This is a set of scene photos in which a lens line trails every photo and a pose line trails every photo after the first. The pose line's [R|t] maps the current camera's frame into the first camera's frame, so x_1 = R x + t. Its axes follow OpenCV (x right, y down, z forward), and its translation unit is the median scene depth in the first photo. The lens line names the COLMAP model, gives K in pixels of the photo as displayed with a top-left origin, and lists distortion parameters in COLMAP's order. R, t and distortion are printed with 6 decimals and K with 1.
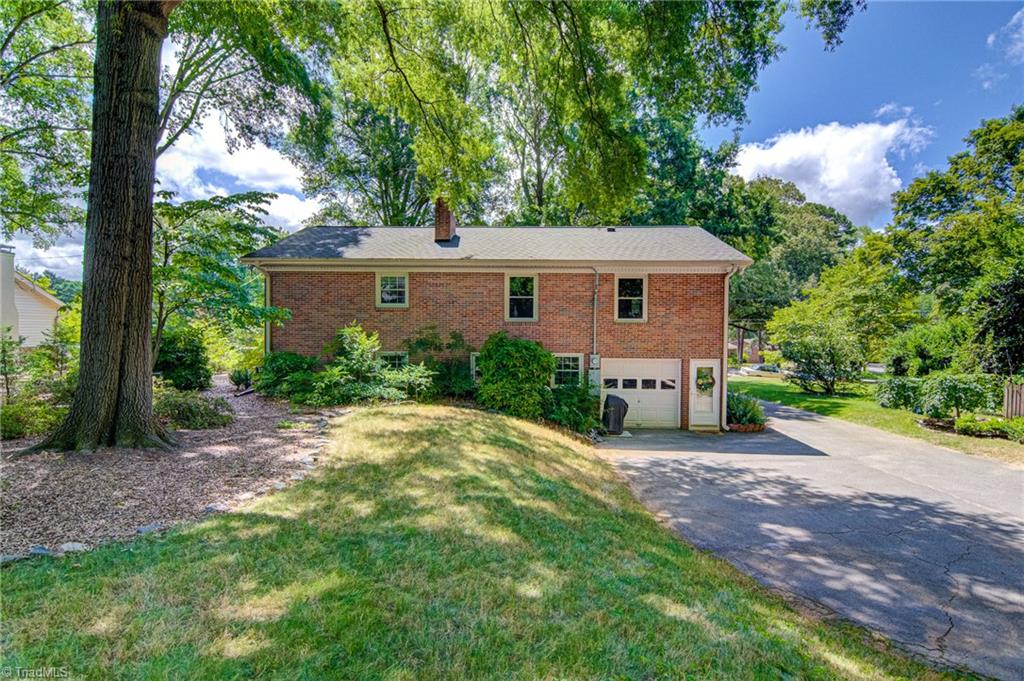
lens RADIAL K [[531.0, 0, 517.1], [0, 531.0, 341.5], [0, 0, 1]] dist [0.016306, -0.016815]
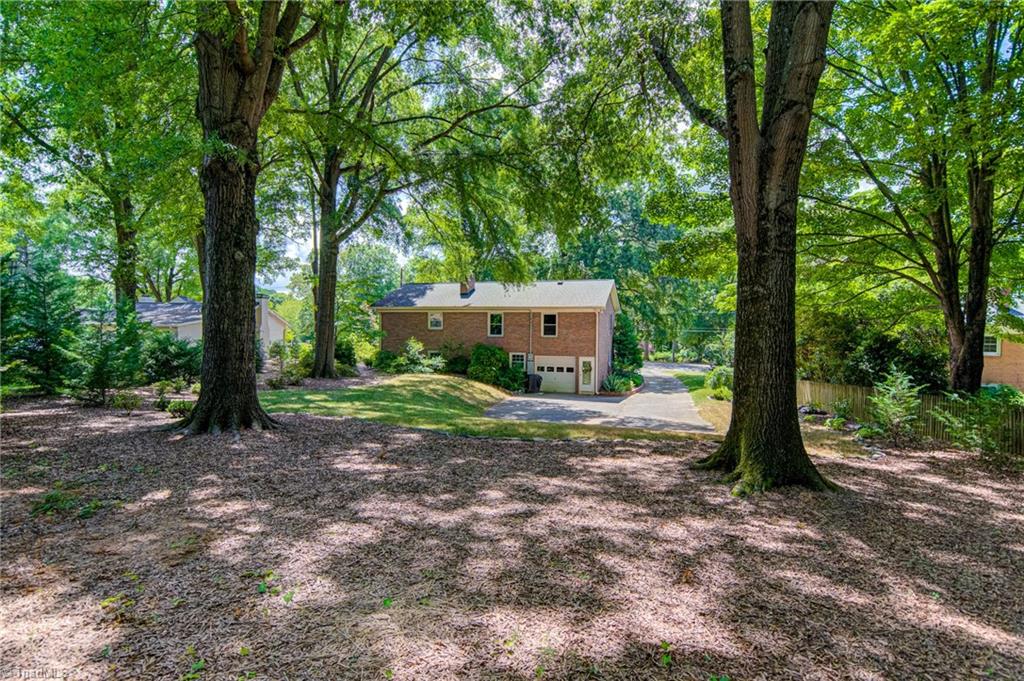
lens RADIAL K [[531.0, 0, 517.1], [0, 531.0, 341.5], [0, 0, 1]] dist [0.016306, -0.016815]
pose [[0.968477, 0.008007, -0.248975, 0.585622], [-0.006526, 0.999956, 0.006771, -0.033535], [0.249018, -0.004933, 0.968486, -0.913981]]
